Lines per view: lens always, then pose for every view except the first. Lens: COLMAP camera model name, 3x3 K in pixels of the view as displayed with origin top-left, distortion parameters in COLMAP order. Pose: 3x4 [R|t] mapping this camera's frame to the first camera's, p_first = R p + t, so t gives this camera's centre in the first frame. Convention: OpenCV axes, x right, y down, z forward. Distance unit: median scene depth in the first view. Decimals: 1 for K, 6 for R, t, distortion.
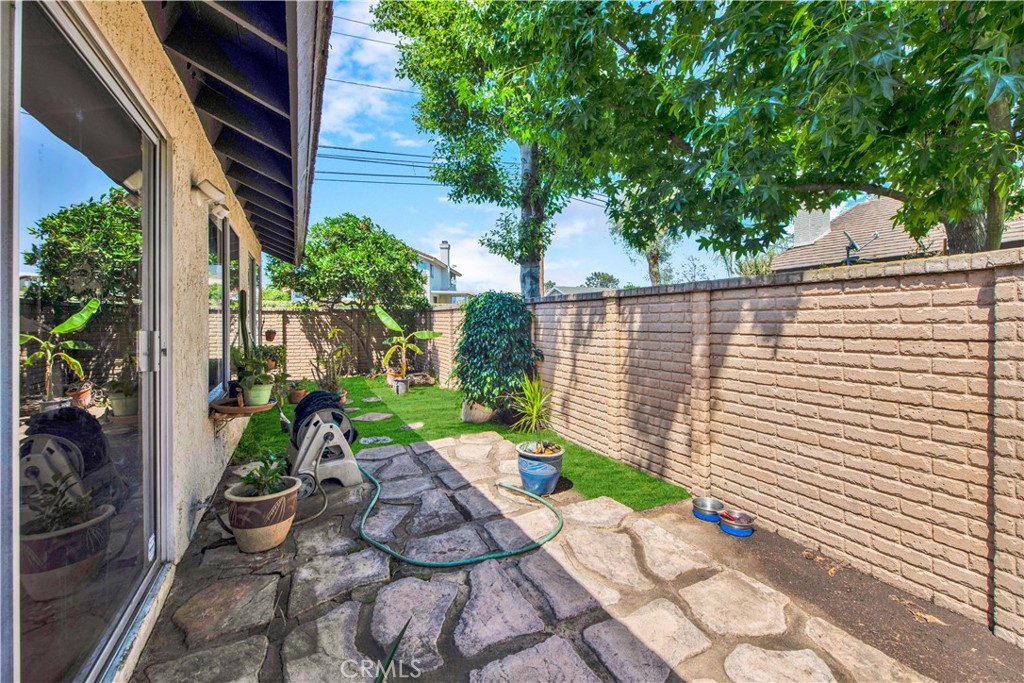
lens RADIAL K [[421.4, 0, 523.4], [0, 421.4, 323.1], [0, 0, 1]] dist [-0.000556, -0.000088]
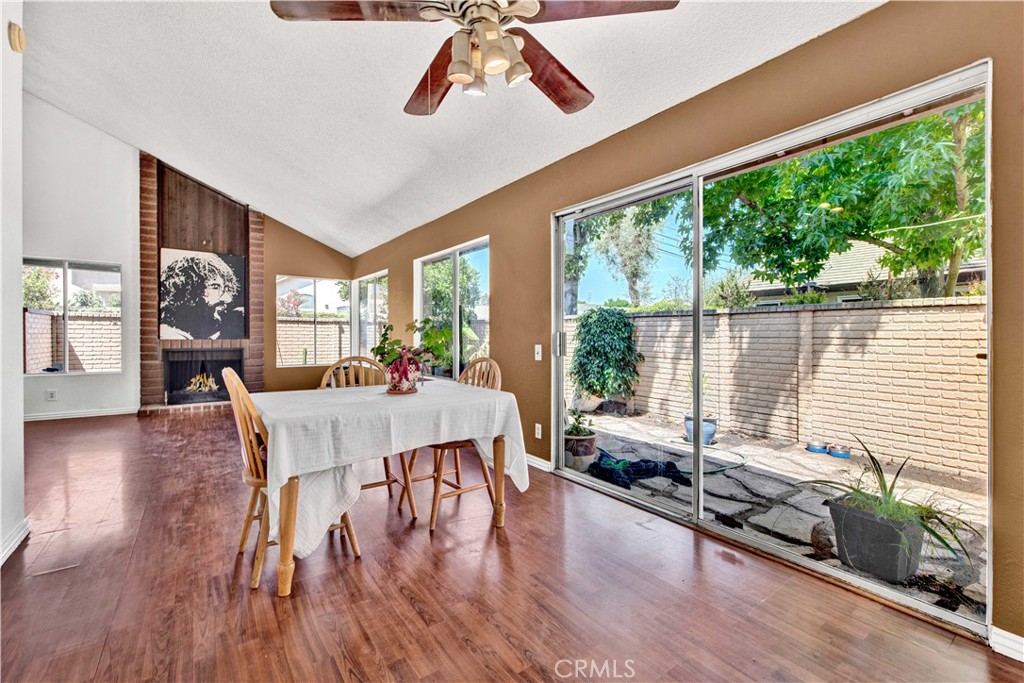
lens RADIAL K [[441.8, 0, 515.5], [0, 441.8, 335.2], [0, 0, 1]] dist [-0.001965, -0.000365]
pose [[0.989203, 0.012270, 0.146038, -1.002836], [-0.011291, 0.999908, -0.007530, 0.043778], [-0.146117, 0.005800, 0.989250, -0.526795]]
